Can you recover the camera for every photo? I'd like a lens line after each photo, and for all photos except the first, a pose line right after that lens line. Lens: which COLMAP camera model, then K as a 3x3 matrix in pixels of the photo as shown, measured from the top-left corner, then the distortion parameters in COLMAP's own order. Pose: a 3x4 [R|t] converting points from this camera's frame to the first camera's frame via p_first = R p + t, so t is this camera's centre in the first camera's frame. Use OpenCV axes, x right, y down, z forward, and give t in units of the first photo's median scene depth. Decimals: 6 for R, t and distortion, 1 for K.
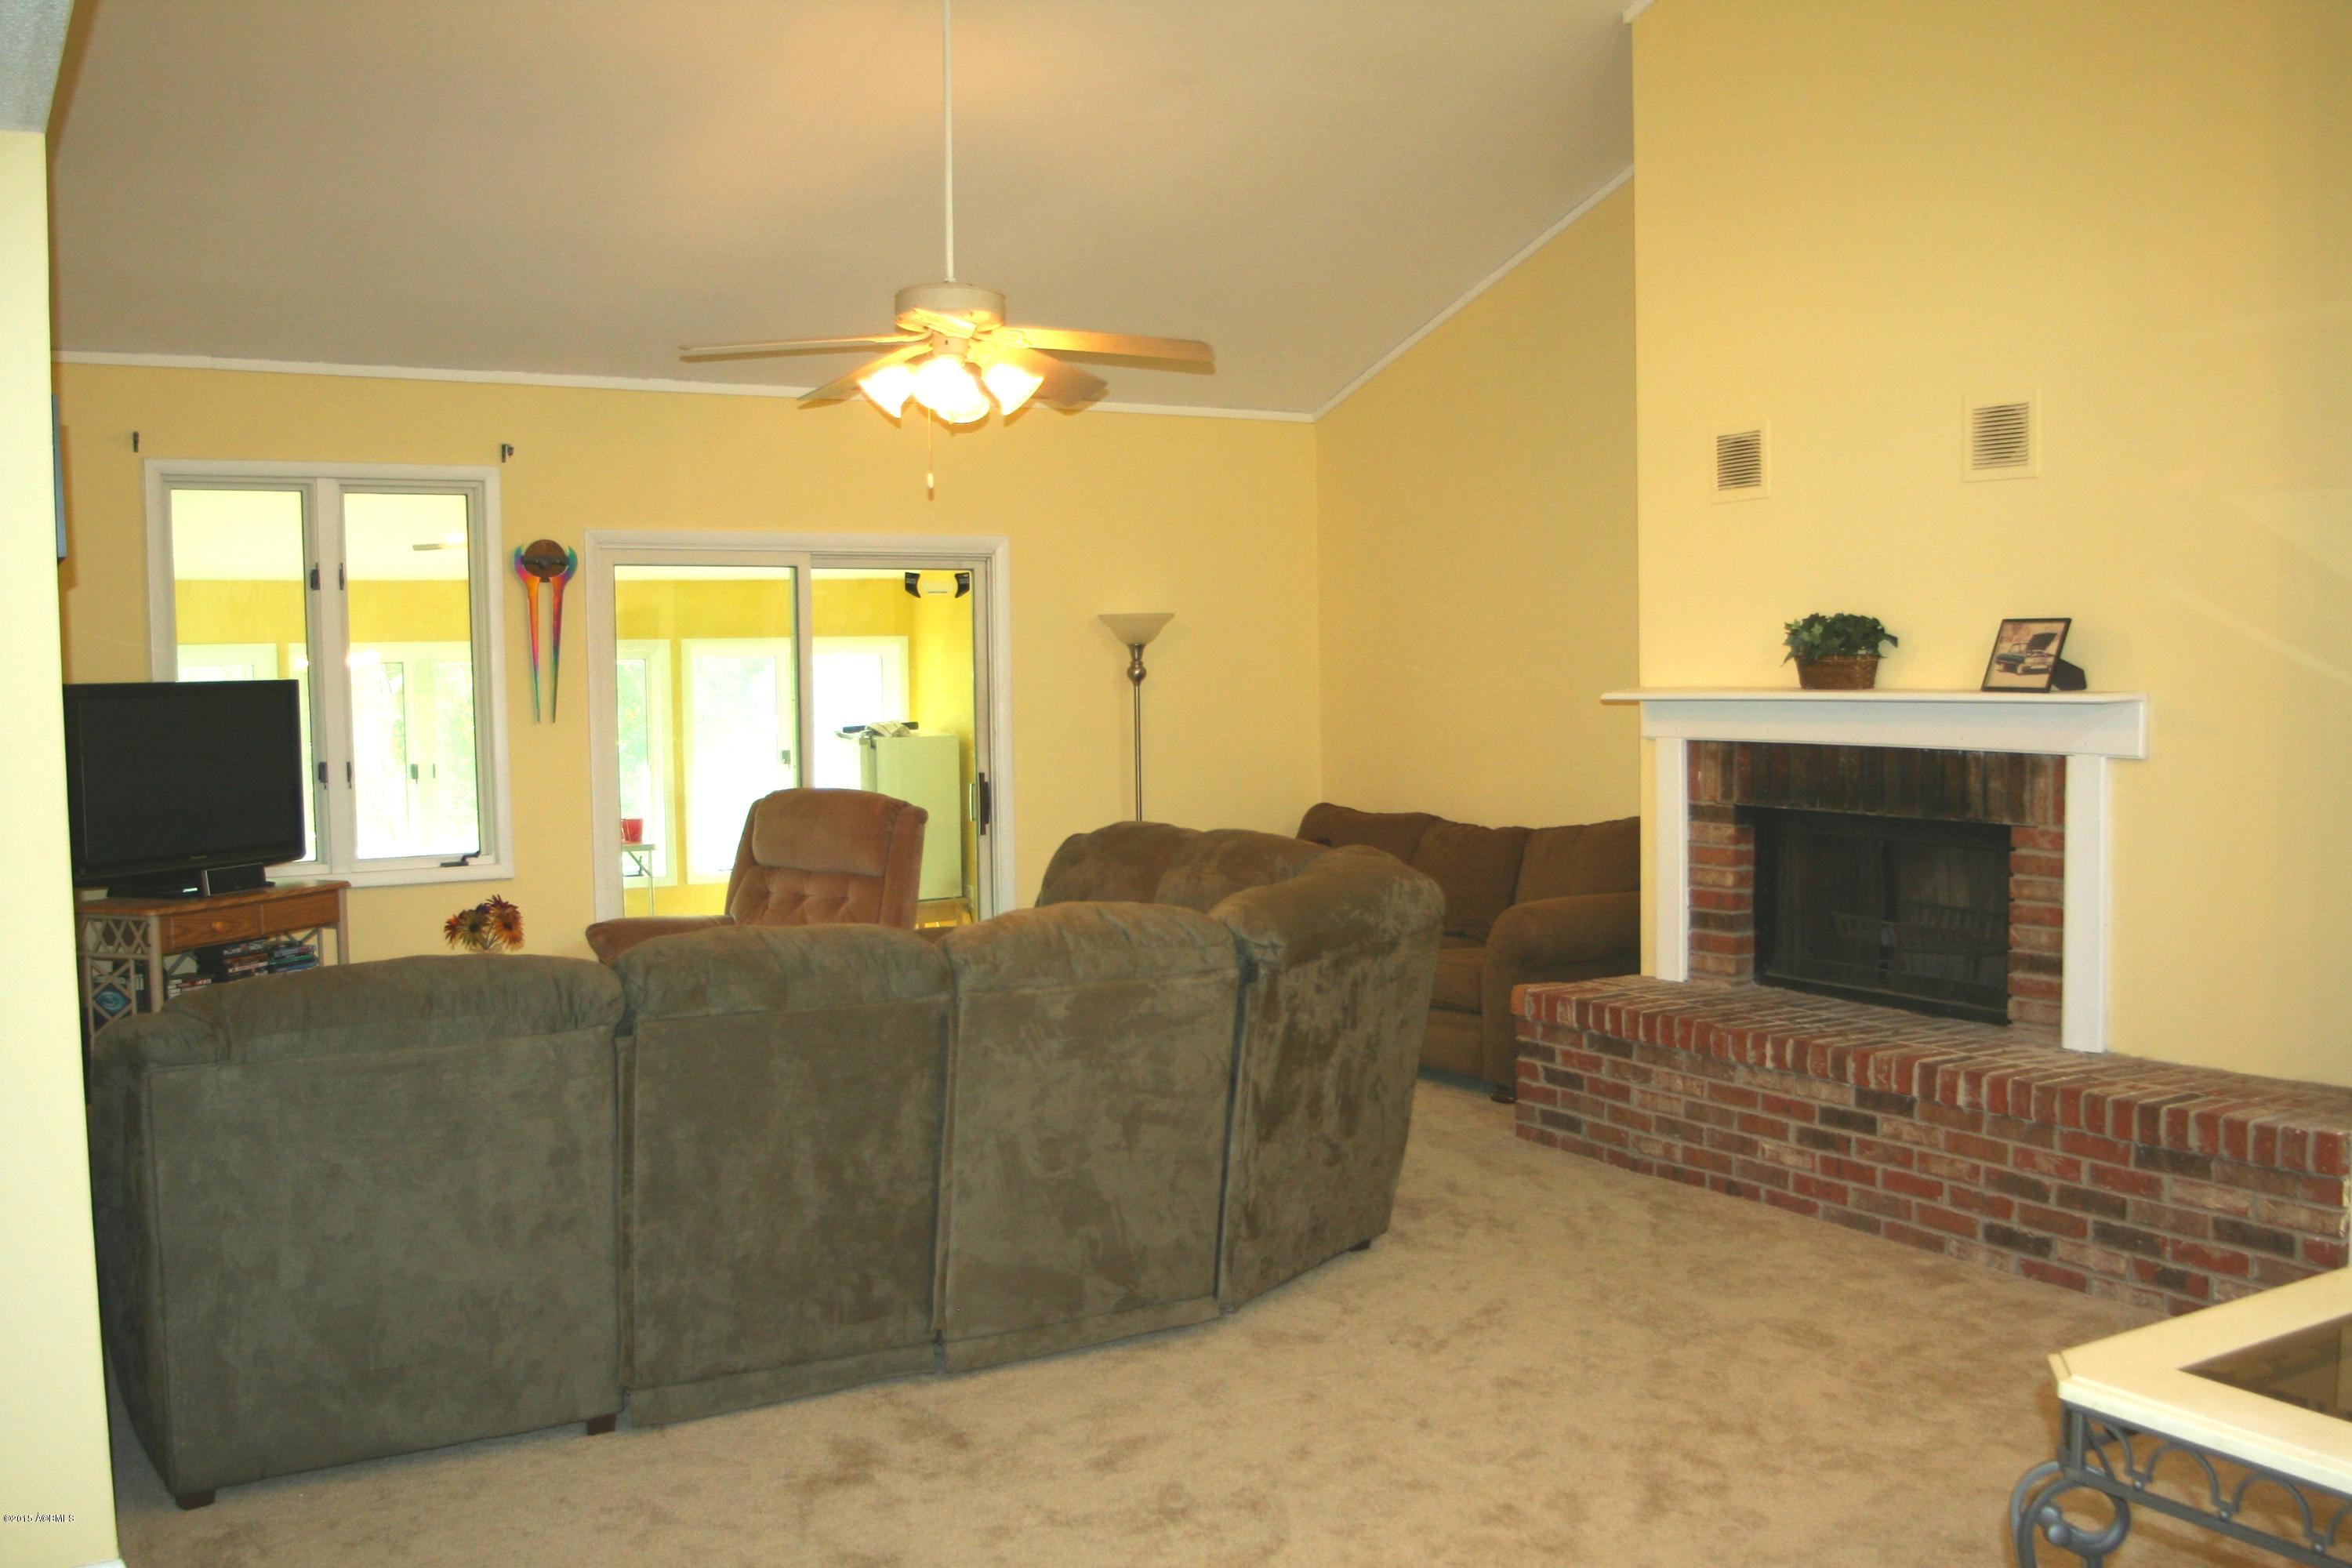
lens RADIAL K [[2147.6, 0, 1176.0], [0, 2147.6, 784.0], [0, 0, 1]] dist [-0.015264, -0.011371]
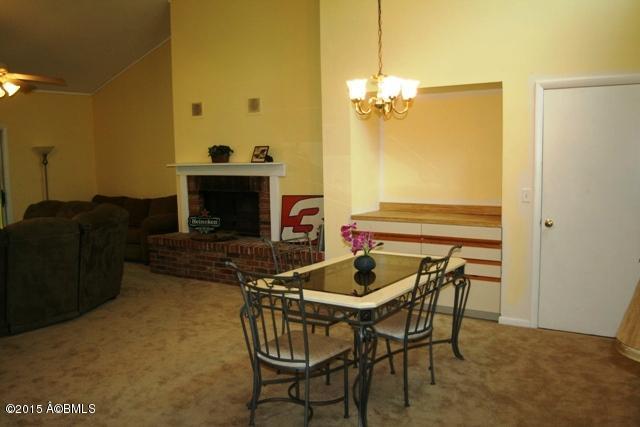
lens RADIAL K [[586.6, 0, 320.0], [0, 586.6, 213.5], [0, 0, 1]] dist [-0.107319, 0.014161]
pose [[0.904447, -0.049567, 0.423697, -0.016156], [0.033414, 0.998407, 0.045471, 0.011950], [-0.425276, -0.026969, 0.904662, -0.167246]]
